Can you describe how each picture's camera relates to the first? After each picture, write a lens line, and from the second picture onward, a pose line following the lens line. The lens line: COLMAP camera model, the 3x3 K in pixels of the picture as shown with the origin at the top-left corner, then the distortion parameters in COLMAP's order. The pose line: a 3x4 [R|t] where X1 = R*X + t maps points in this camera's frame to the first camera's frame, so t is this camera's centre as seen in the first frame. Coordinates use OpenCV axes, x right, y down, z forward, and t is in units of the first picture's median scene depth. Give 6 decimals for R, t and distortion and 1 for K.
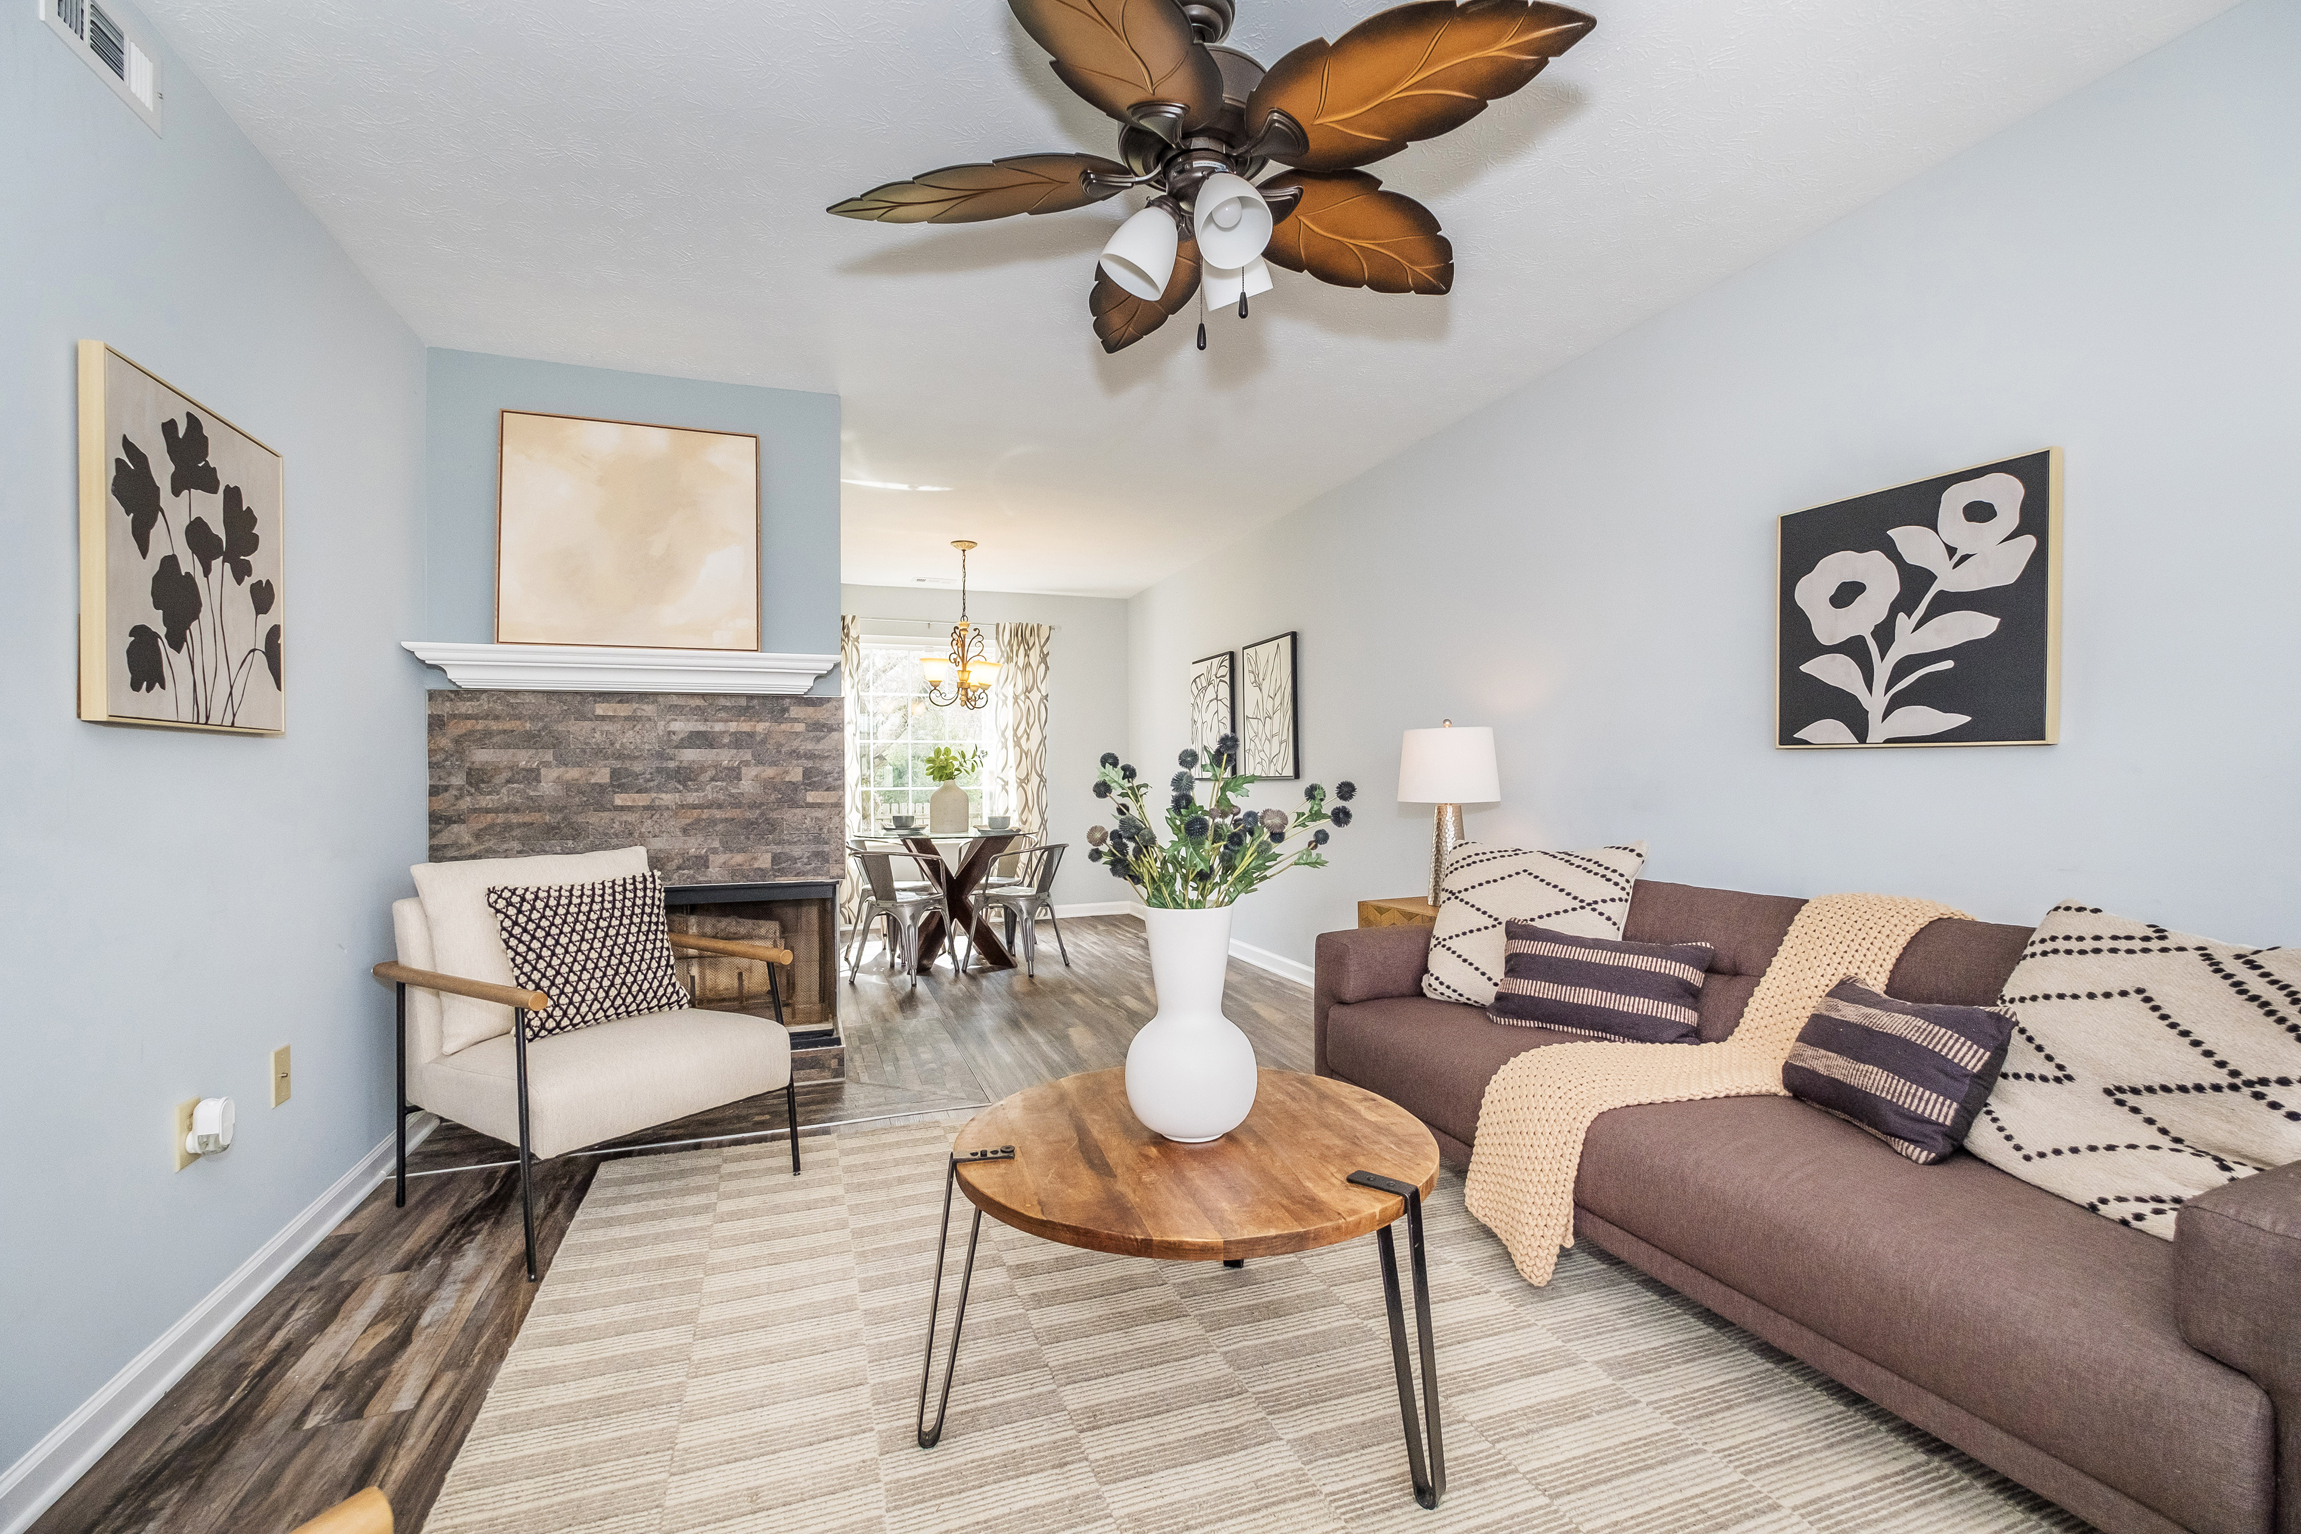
lens RADIAL K [[1001.9, 0, 1141.9], [0, 1001.9, 782.8], [0, 0, 1]] dist [-0.004553, 0.000577]
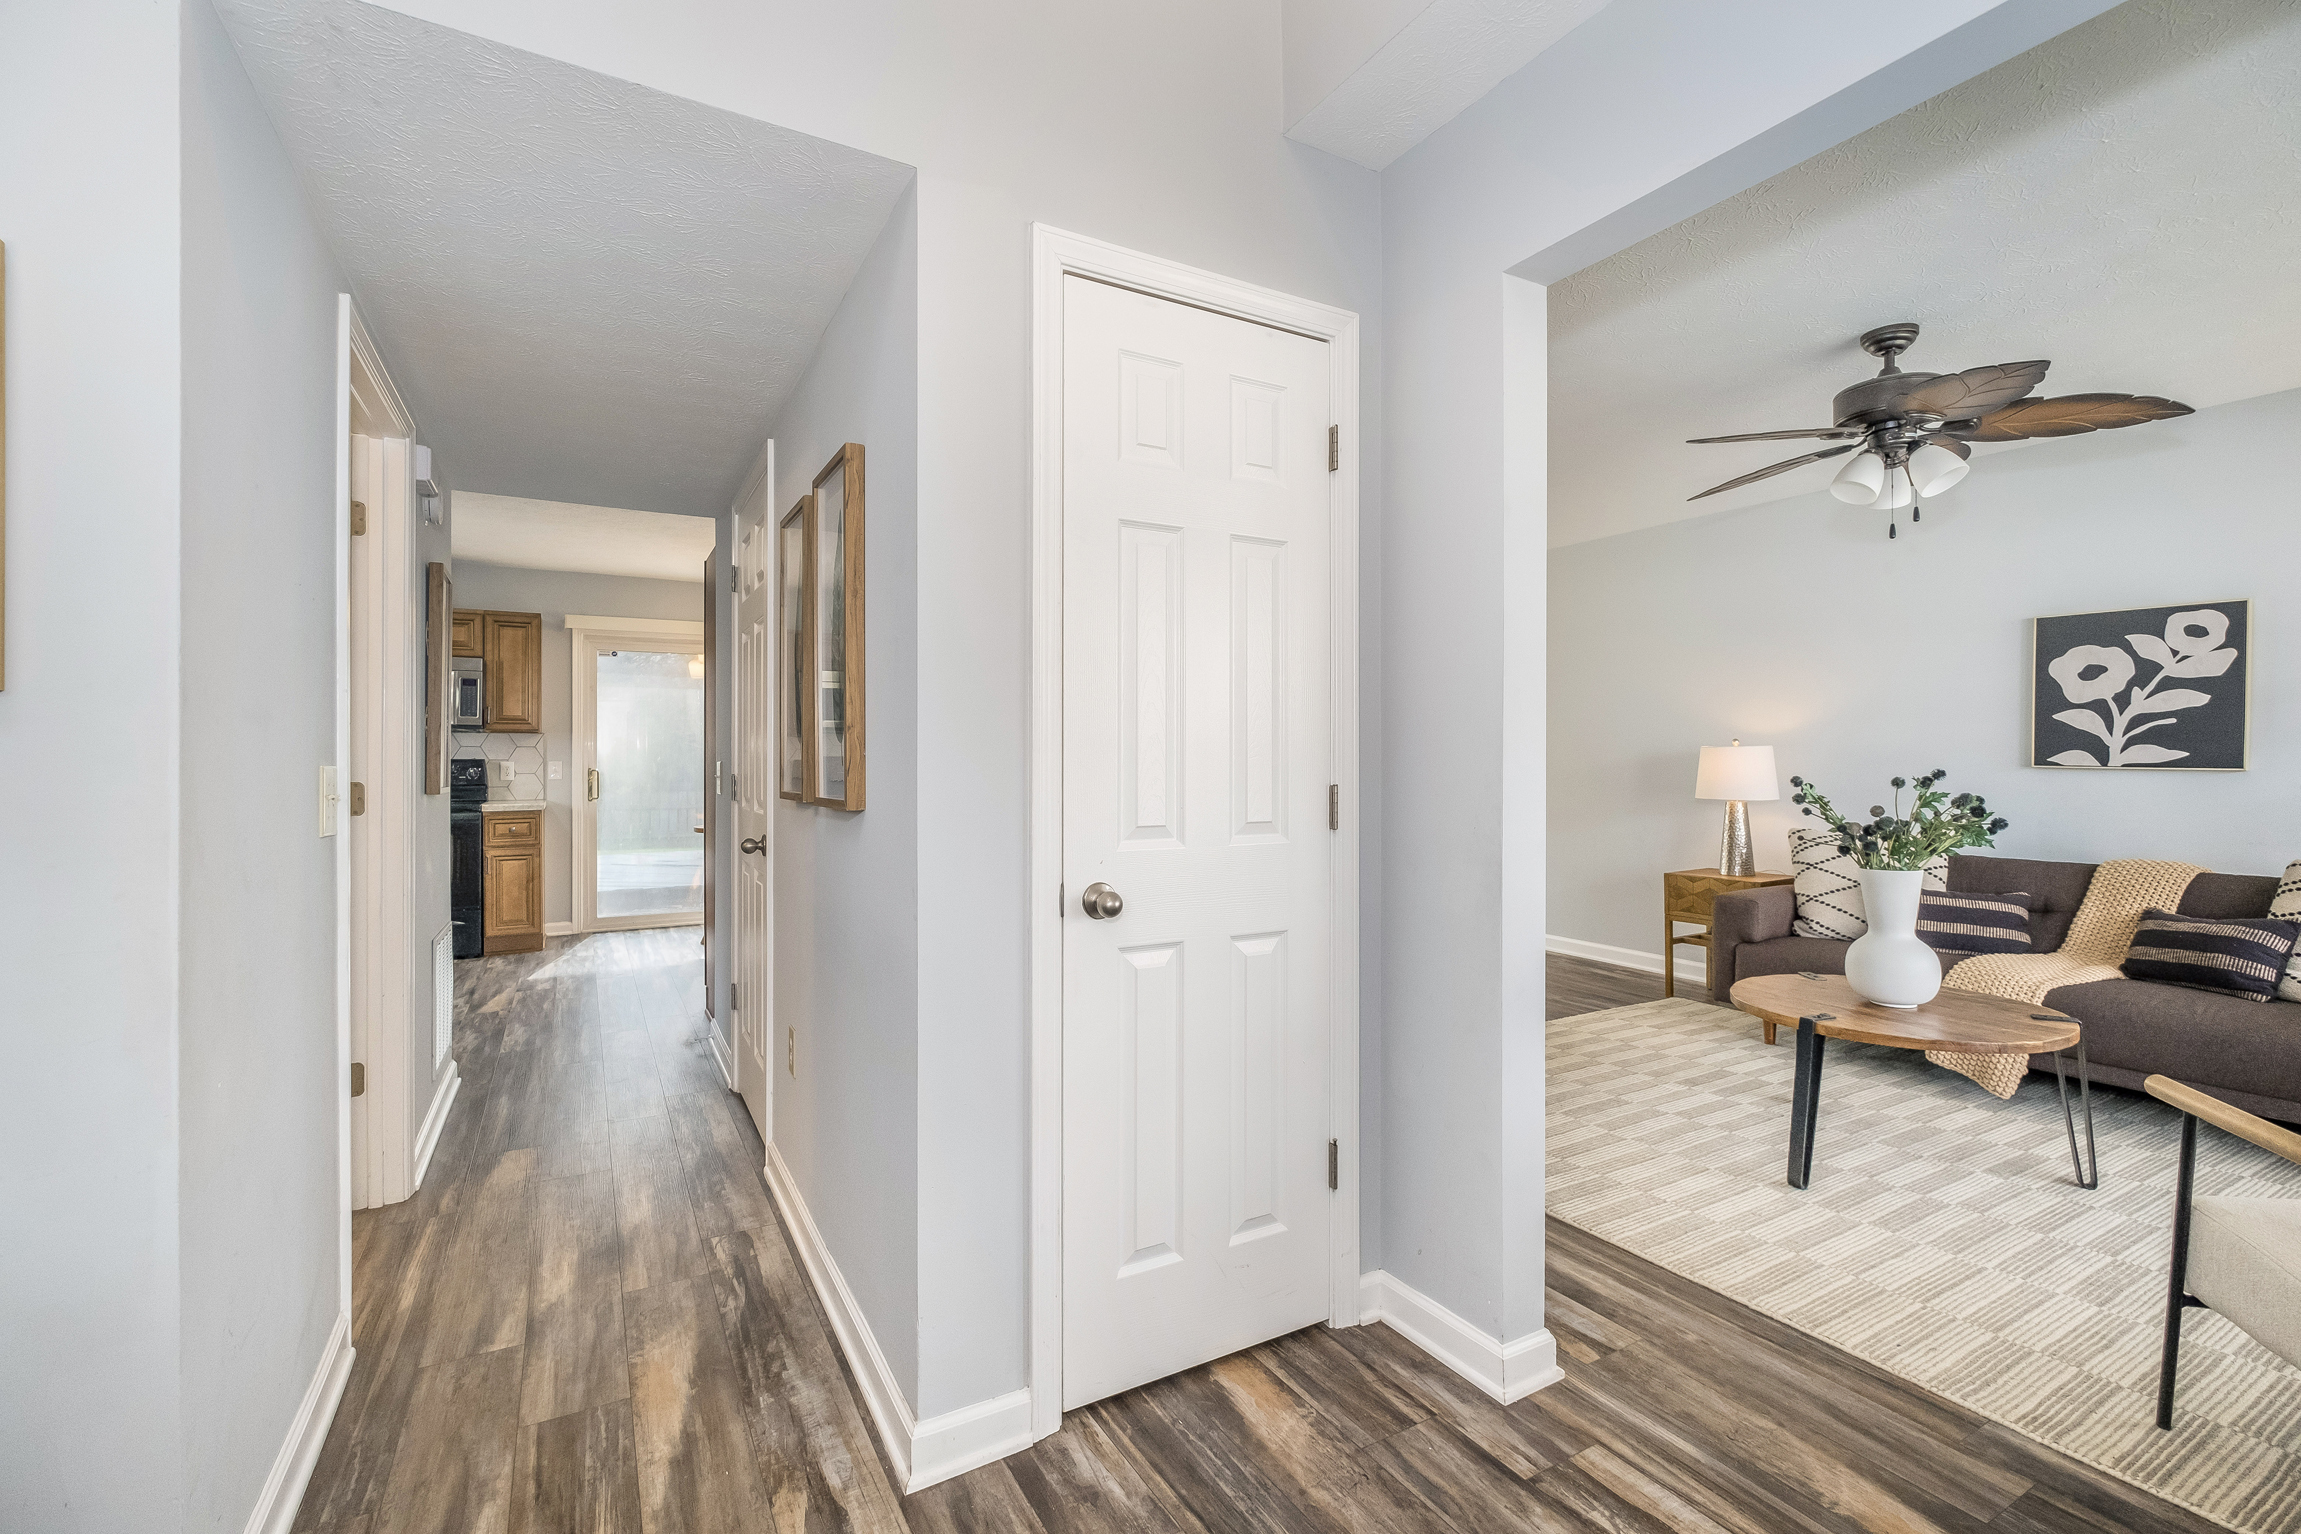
lens RADIAL K [[1001.9, 0, 1143.8], [0, 1001.9, 766.8], [0, 0, 1]] dist [-0.004553, 0.000577]
pose [[0.986227, 0.002769, 0.165372, -1.061798], [-0.002867, 0.999996, 0.000350, -0.034688], [-0.165370, -0.000819, 0.986231, -0.324272]]
